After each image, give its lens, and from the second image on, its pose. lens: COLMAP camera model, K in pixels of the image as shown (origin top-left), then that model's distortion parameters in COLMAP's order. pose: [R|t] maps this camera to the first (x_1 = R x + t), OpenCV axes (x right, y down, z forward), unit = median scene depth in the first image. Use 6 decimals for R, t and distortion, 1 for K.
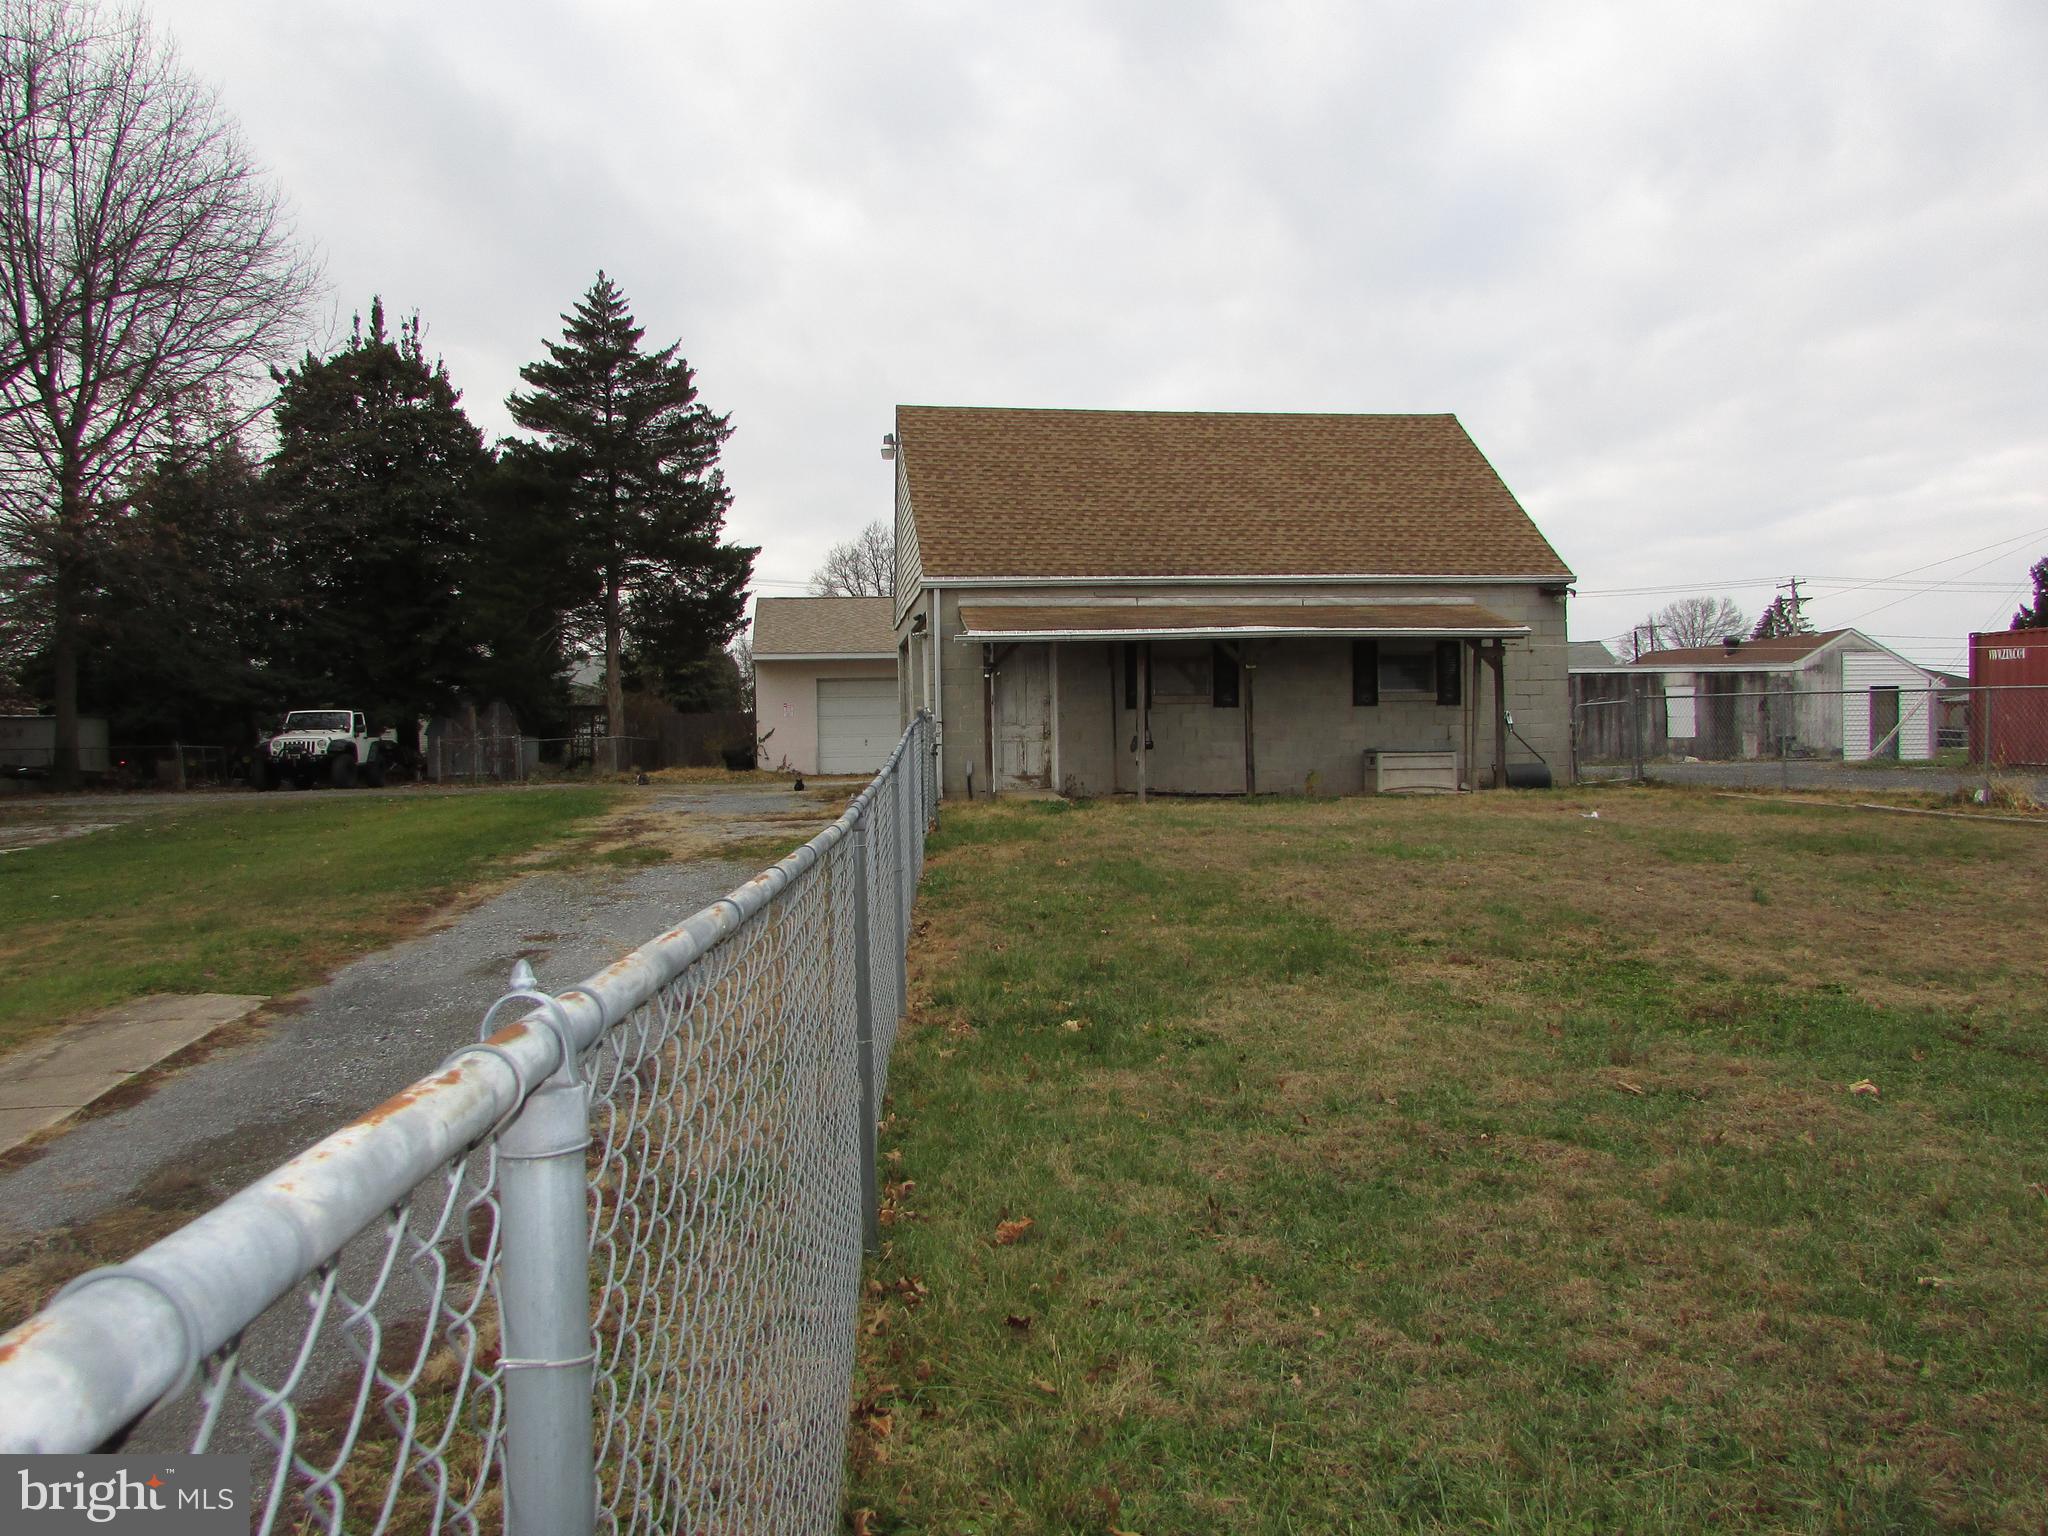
lens RADIAL K [[1436.4, 0, 1028.0], [0, 1436.4, 762.9], [0, 0, 1]] dist [-0.030507, 0.012904]
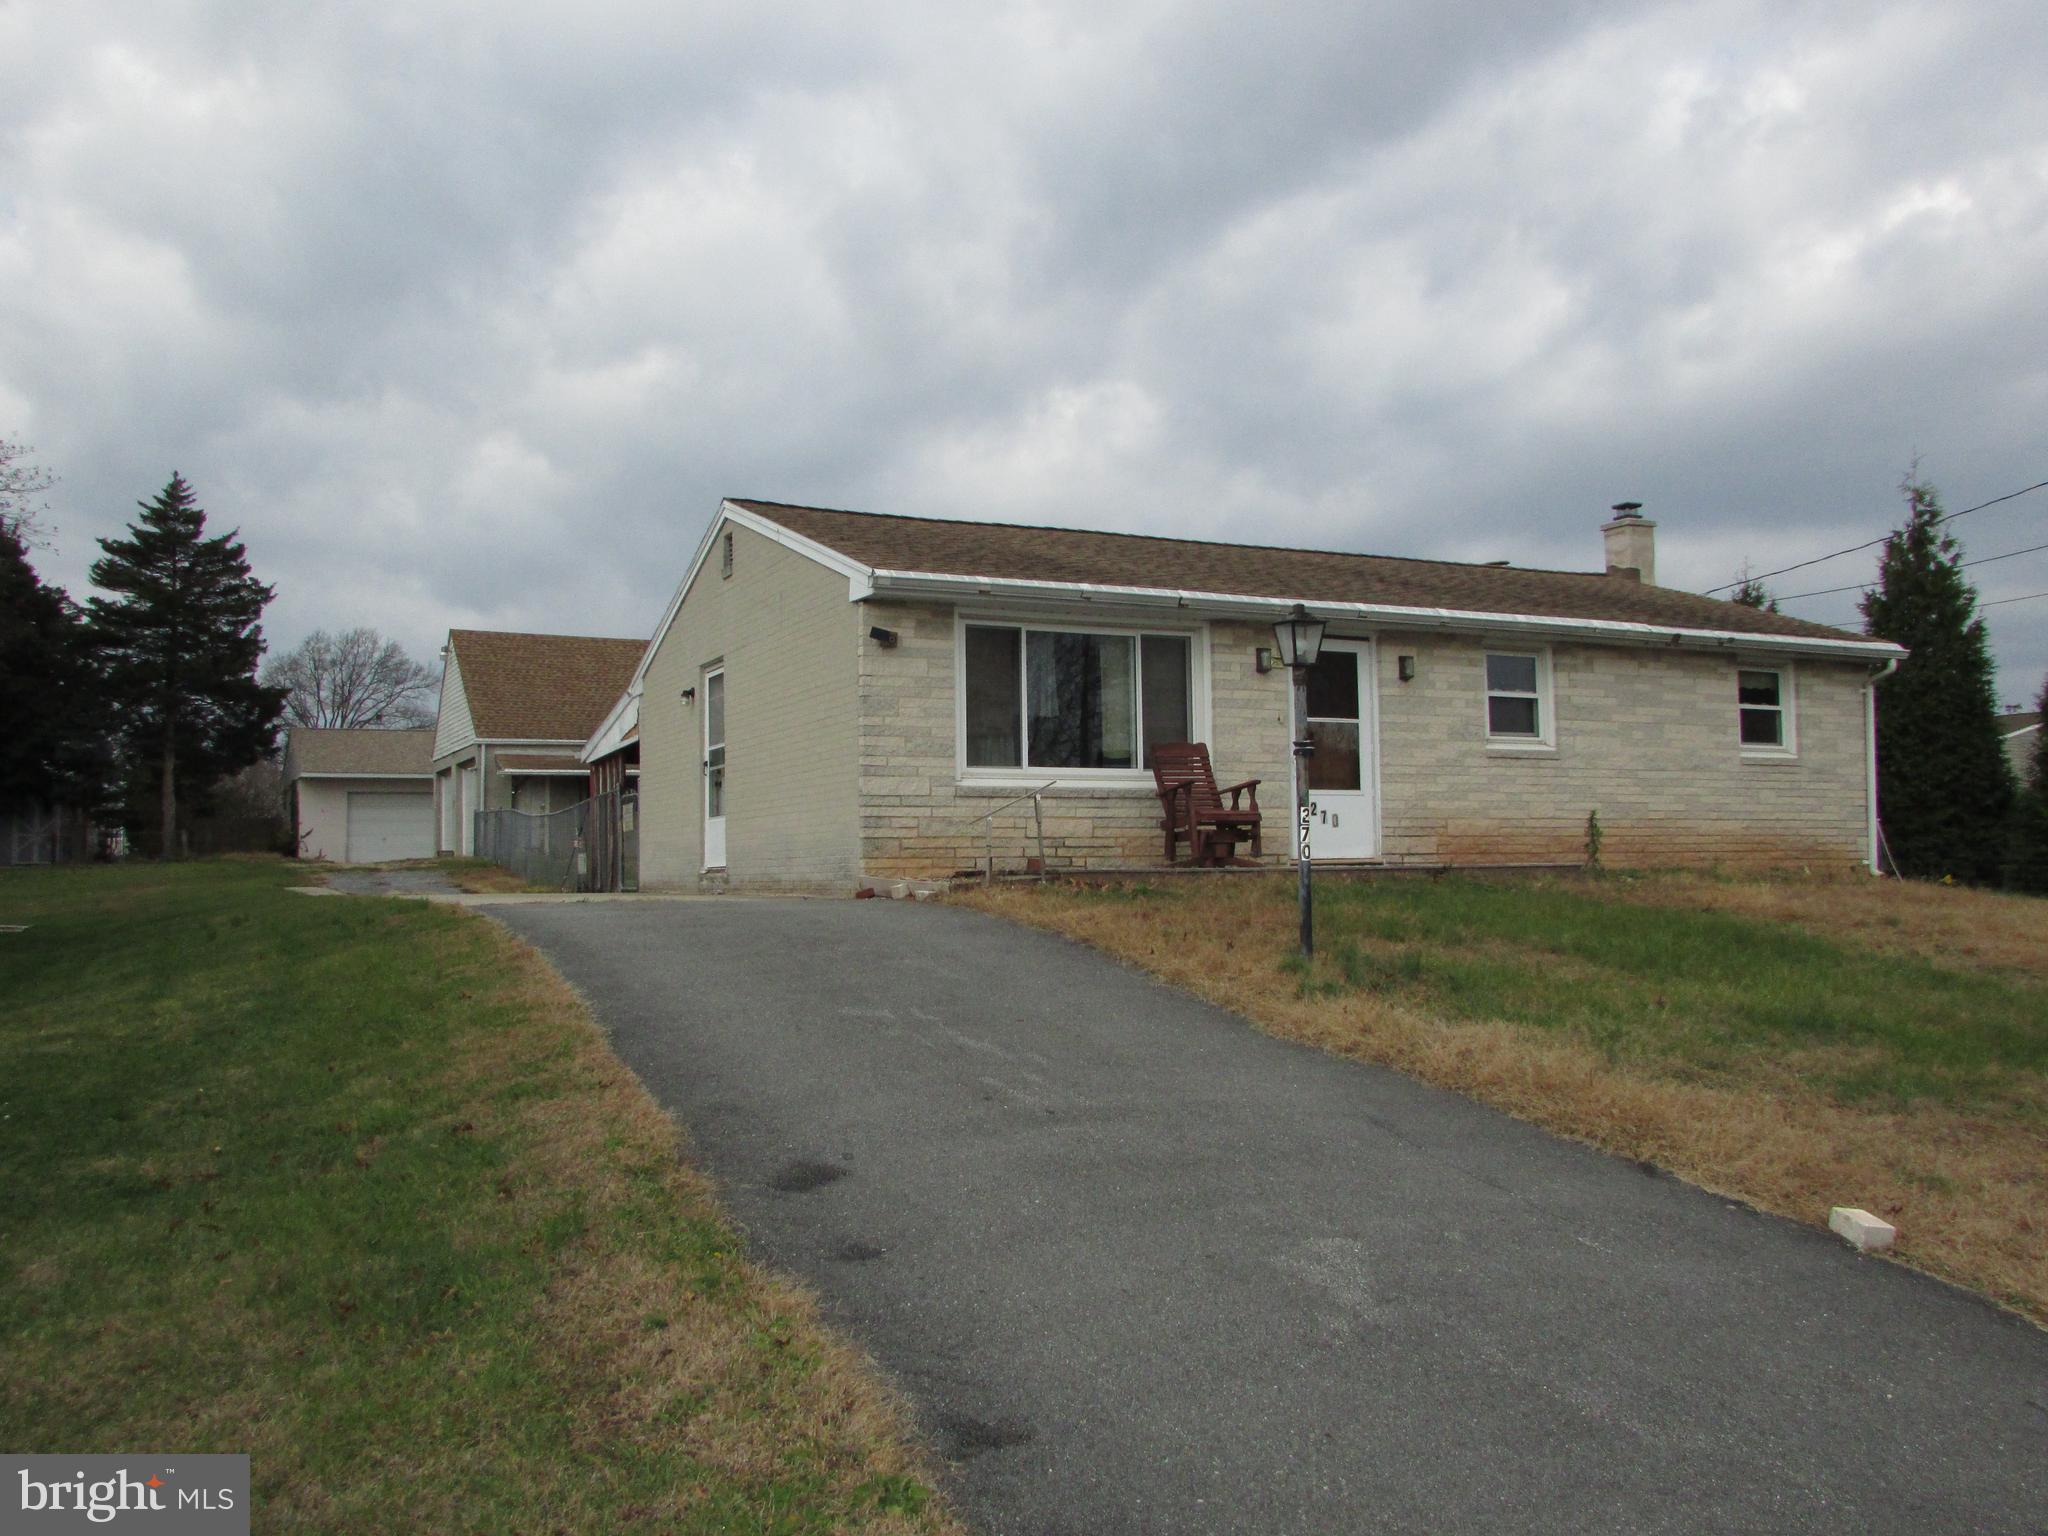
lens RADIAL K [[1776.8, 0, 1025.7], [0, 1776.8, 759.6], [0, 0, 1]] dist [0.003280, 0.005182]
pose [[0.950176, 0.033811, 0.309875, -0.058926], [-0.006904, 0.996139, -0.087520, 0.050040], [-0.311637, 0.081020, 0.946741, -0.744480]]
